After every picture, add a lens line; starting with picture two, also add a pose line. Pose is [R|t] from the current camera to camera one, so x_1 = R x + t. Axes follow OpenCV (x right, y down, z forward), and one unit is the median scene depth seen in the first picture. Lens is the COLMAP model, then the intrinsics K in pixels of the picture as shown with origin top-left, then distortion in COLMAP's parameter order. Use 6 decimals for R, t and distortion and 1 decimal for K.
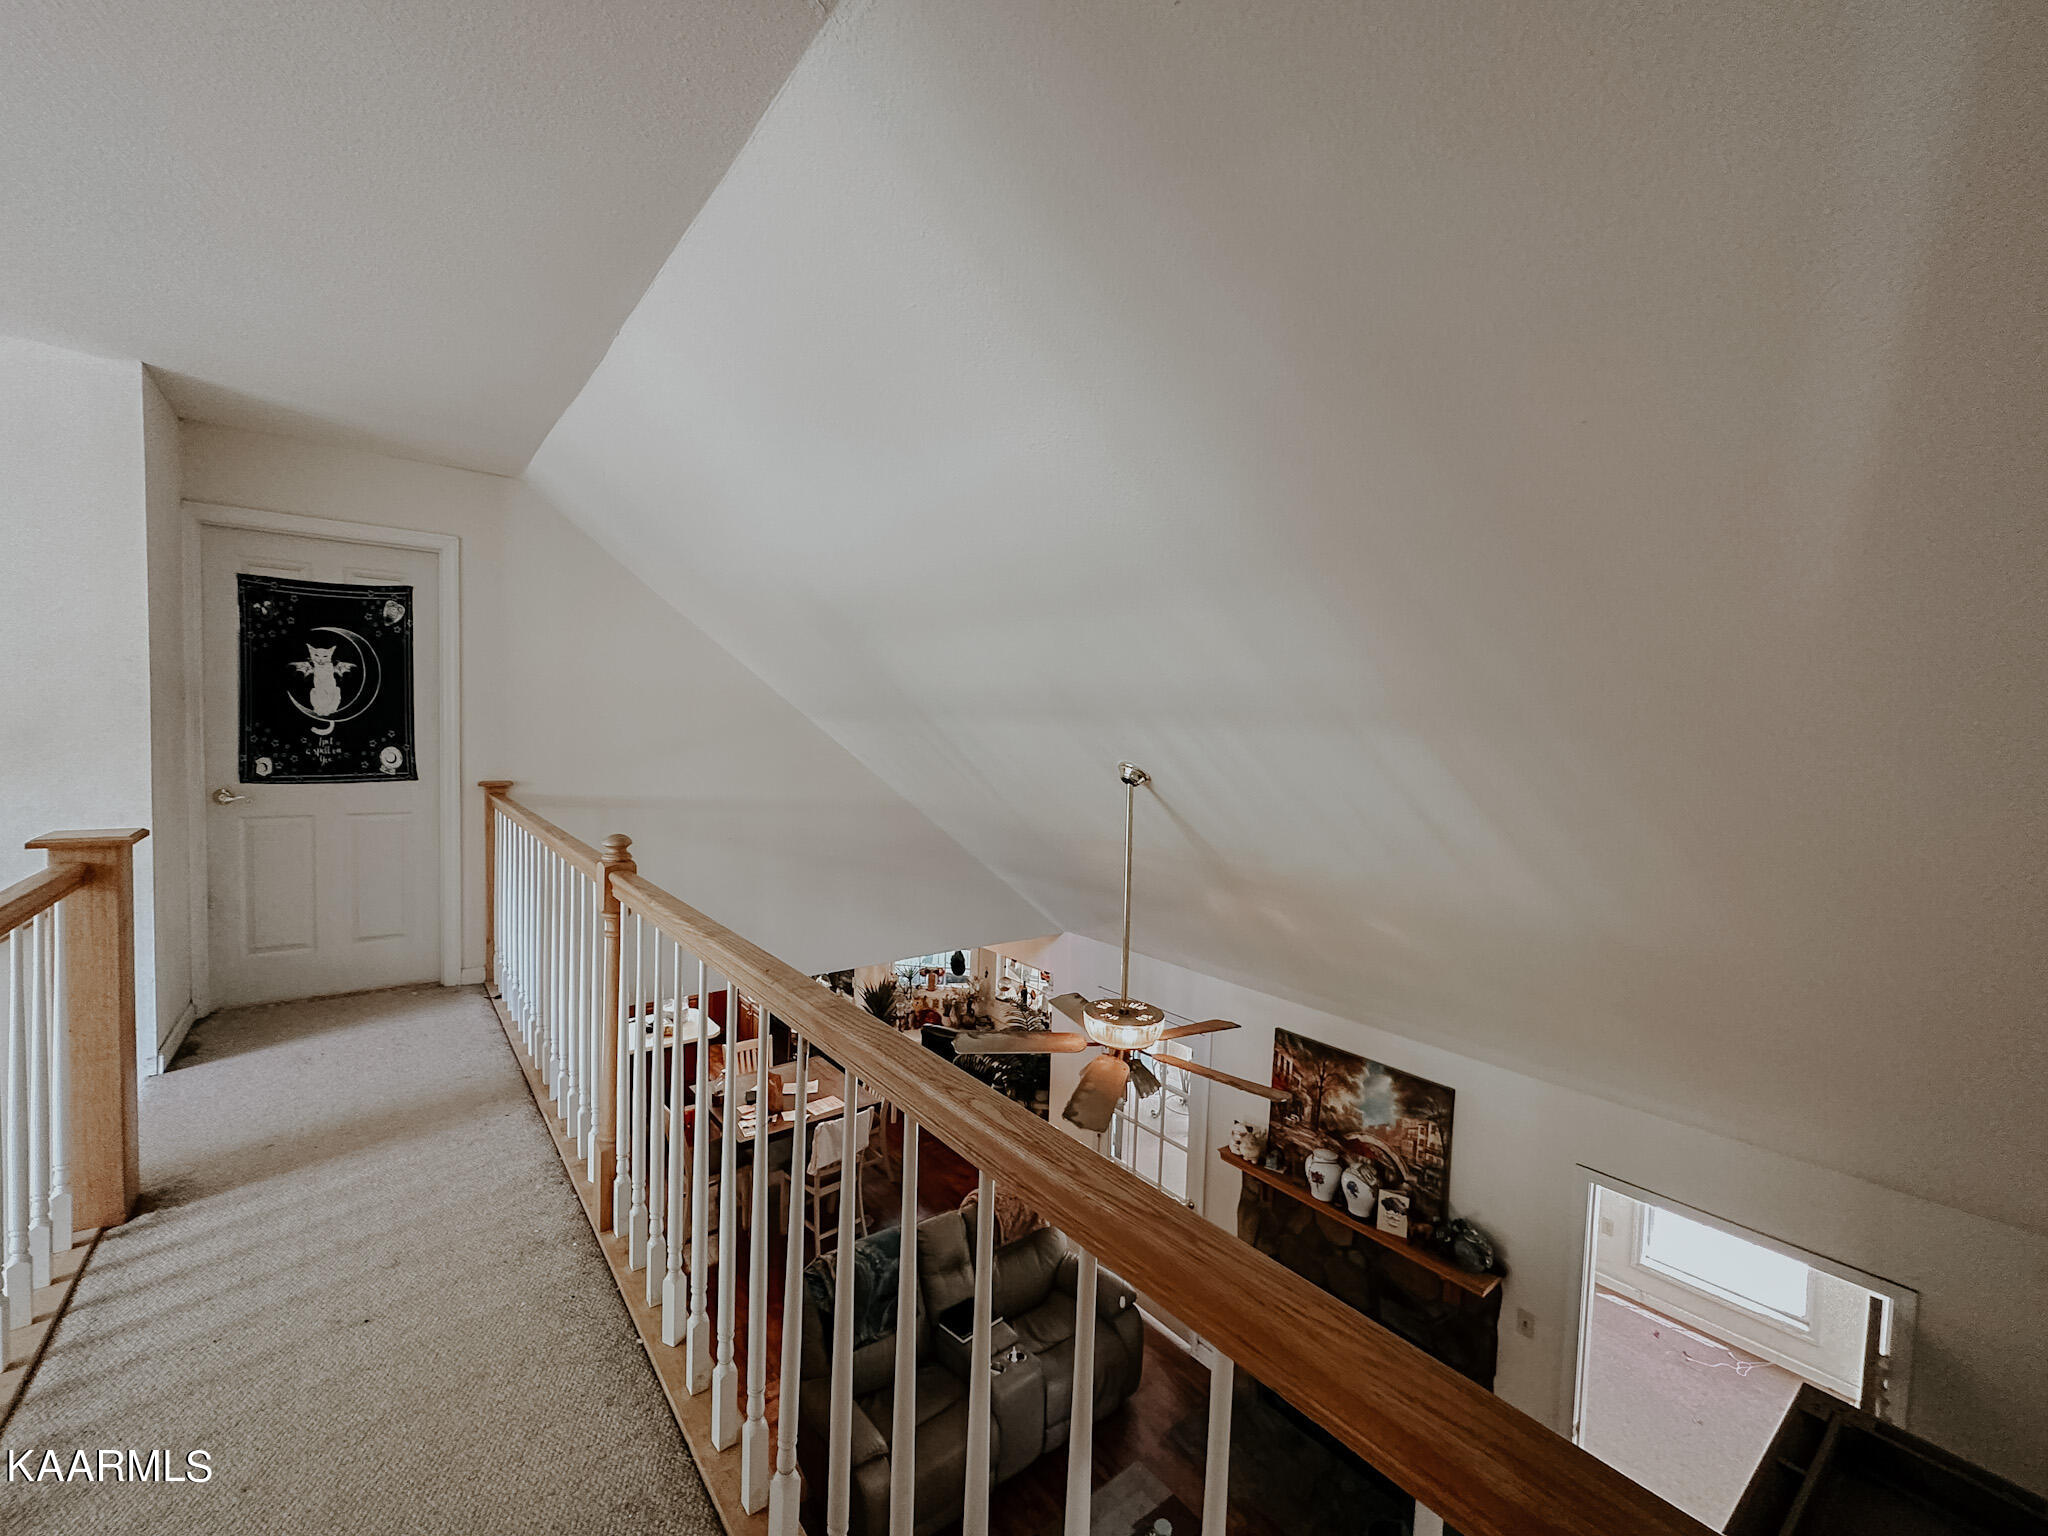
lens RADIAL K [[840.4, 0, 1033.7], [0, 840.4, 770.9], [0, 0, 1]] dist [-0.001233, -0.000028]
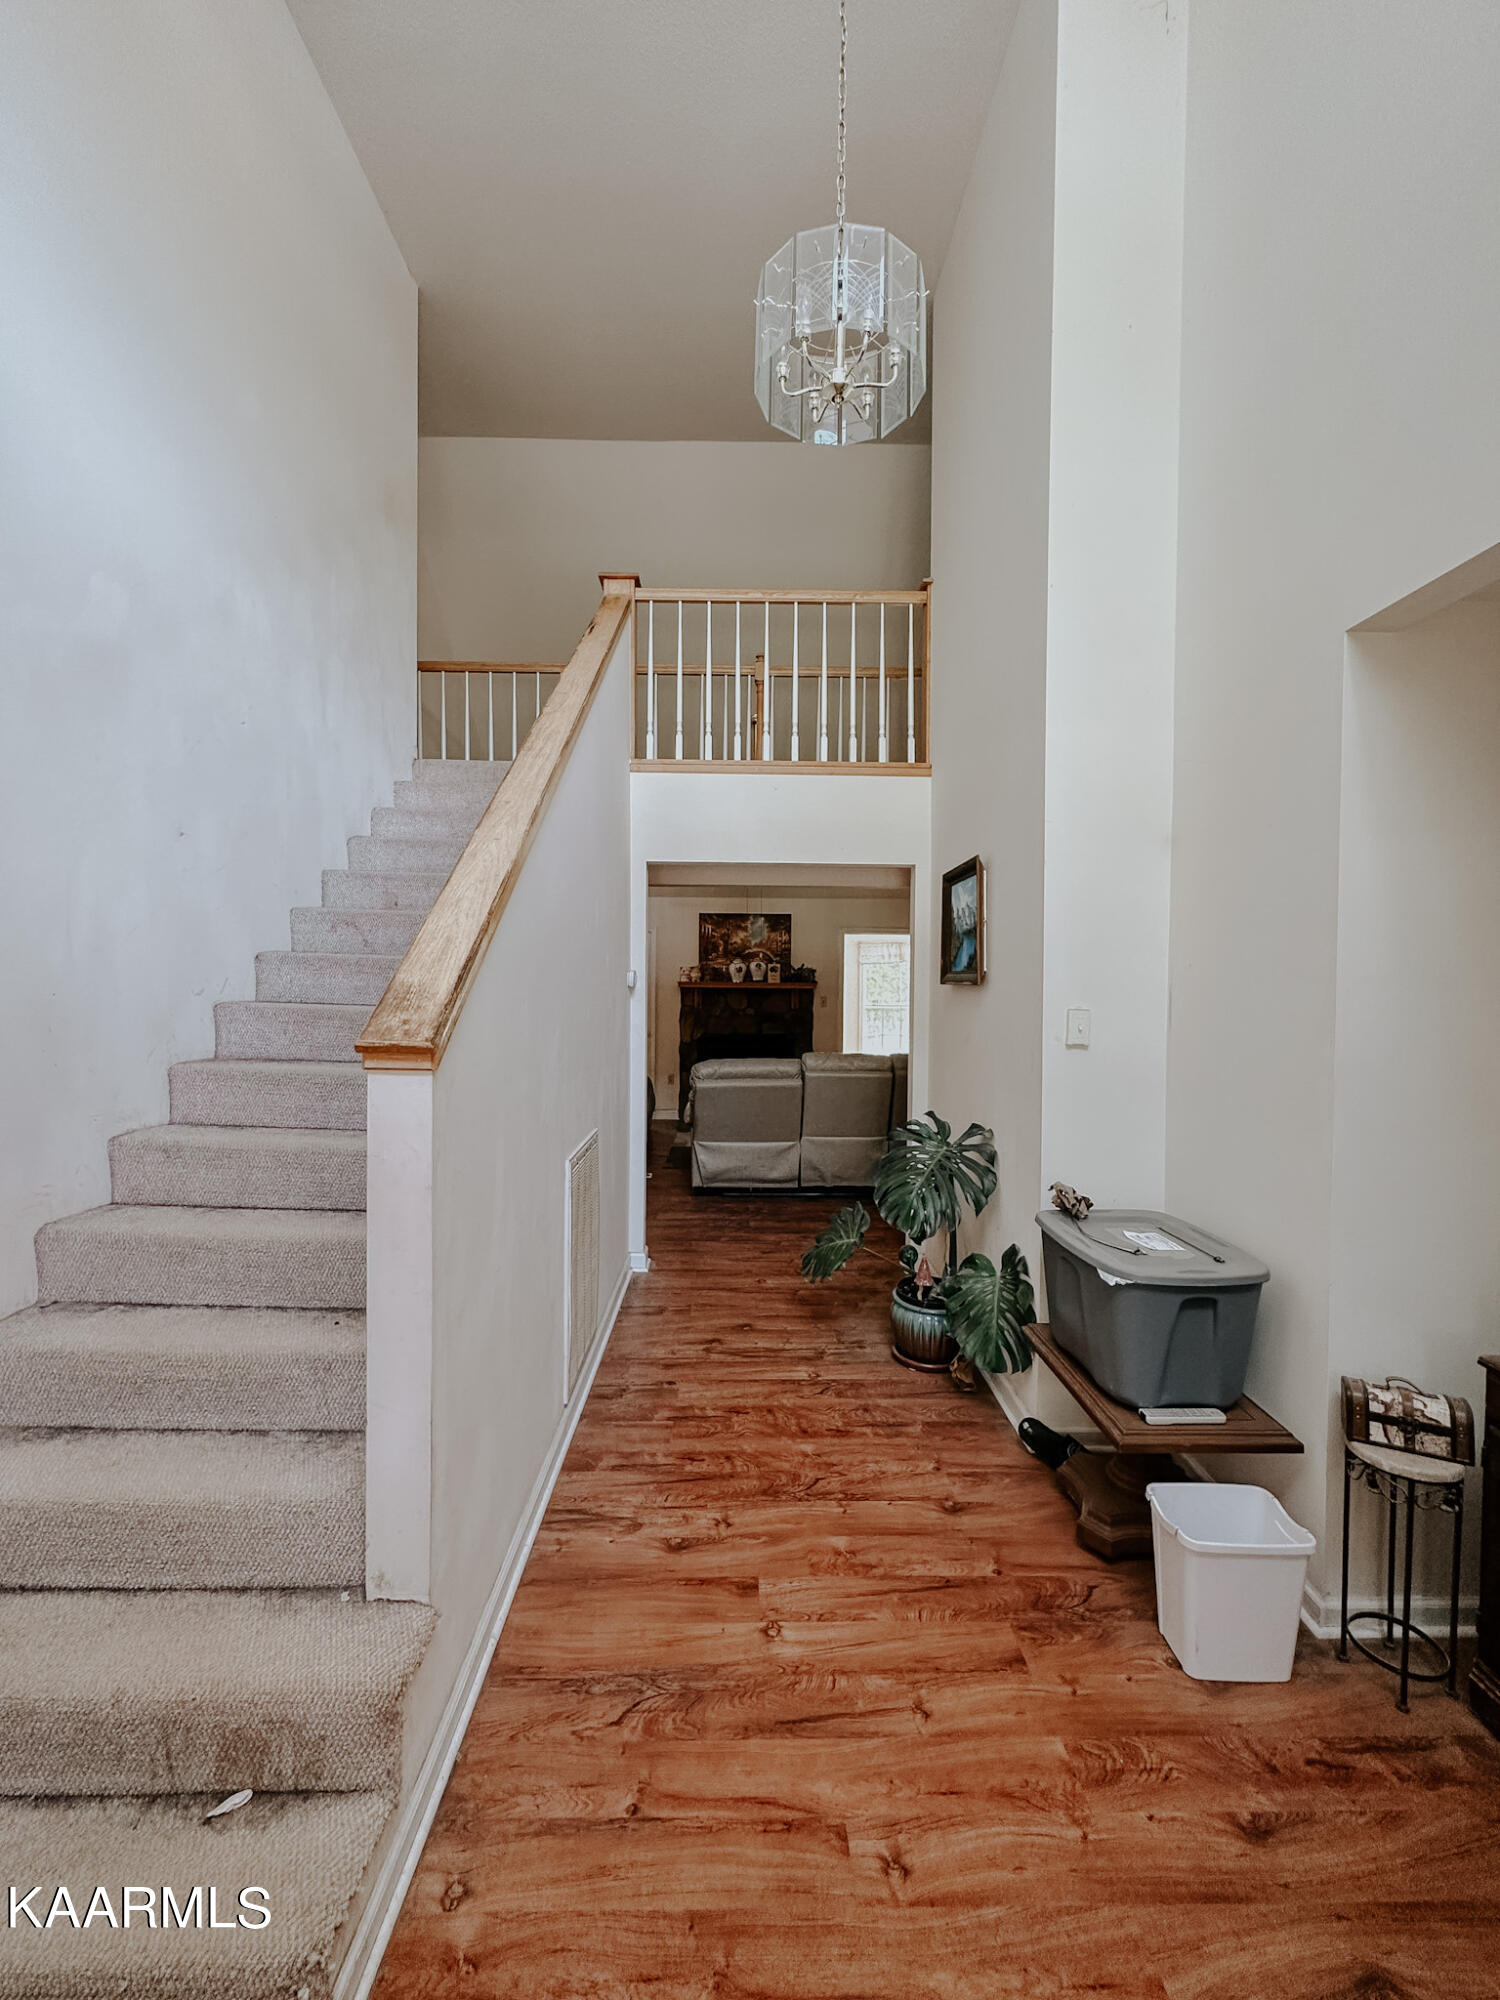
lens RADIAL K [[820.7, 0, 760.4], [0, 820.7, 994.7], [0, 0, 1]] dist [-0.001233, -0.000028]
pose [[0.609590, -0.042609, 0.791571, -1.207997], [0.047911, 0.998709, 0.016862, 0.508934], [-0.791268, 0.027646, 0.610844, -0.261741]]
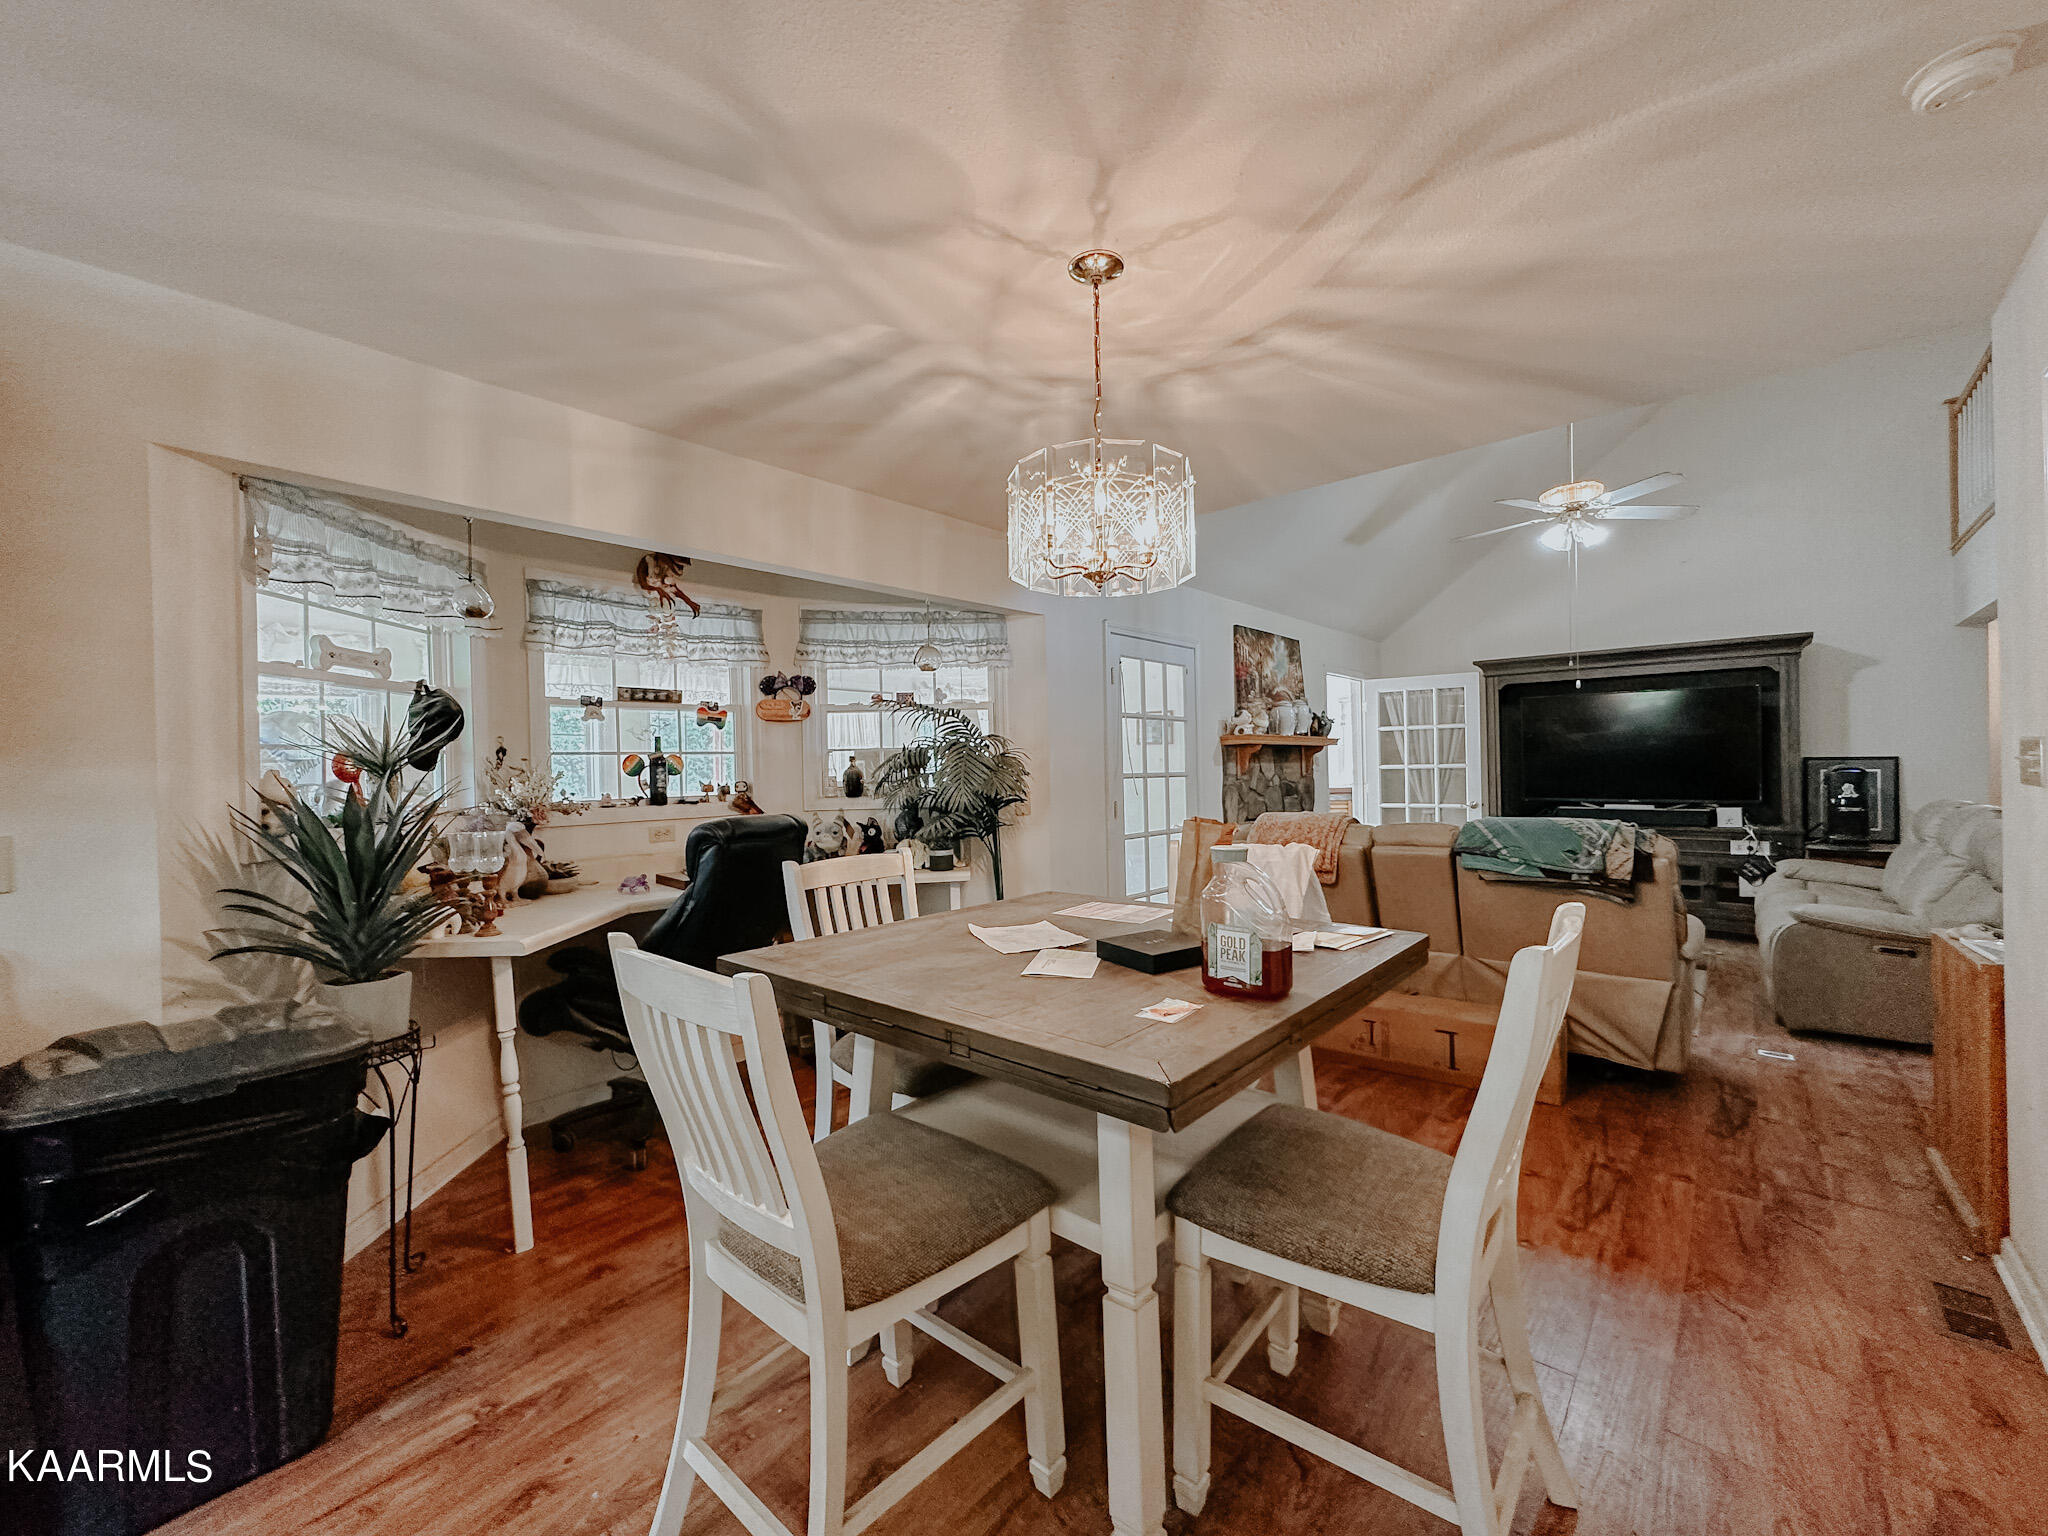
lens RADIAL K [[817.5, 0, 1023.1], [0, 817.5, 767.8], [0, 0, 1]] dist [-0.002621, 0.000007]
pose [[-0.167280, -0.029297, 0.985474, -0.864450], [0.060738, 0.997354, 0.039960, 0.482829], [-0.984037, 0.066540, -0.165058, 1.632275]]
